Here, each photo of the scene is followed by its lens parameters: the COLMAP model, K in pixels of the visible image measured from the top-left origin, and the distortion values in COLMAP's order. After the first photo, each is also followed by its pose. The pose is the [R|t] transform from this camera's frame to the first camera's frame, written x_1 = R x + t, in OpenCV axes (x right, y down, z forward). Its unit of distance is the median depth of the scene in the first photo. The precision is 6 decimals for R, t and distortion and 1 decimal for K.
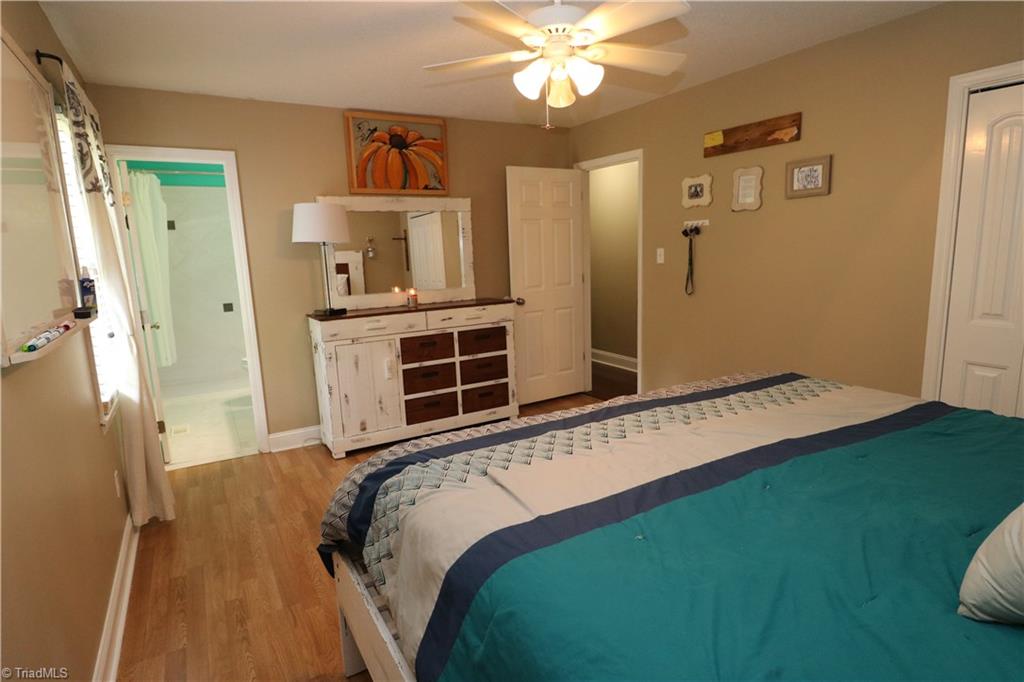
lens RADIAL K [[553.9, 0, 511.1], [0, 553.9, 342.1], [0, 0, 1]] dist [-0.001806, -0.003275]
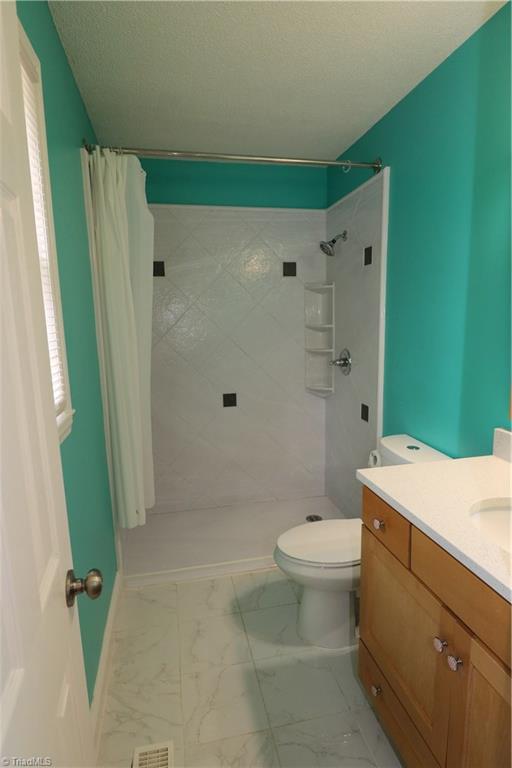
lens RADIAL K [[415.4, 0, 255.8], [0, 415.4, 382.9], [0, 0, 1]] dist [-0.001806, -0.003275]
pose [[0.951958, 0.062305, -0.299824, -0.371469], [-0.063317, 0.997973, 0.006349, -0.095368], [0.299612, 0.012940, 0.953973, 0.602378]]
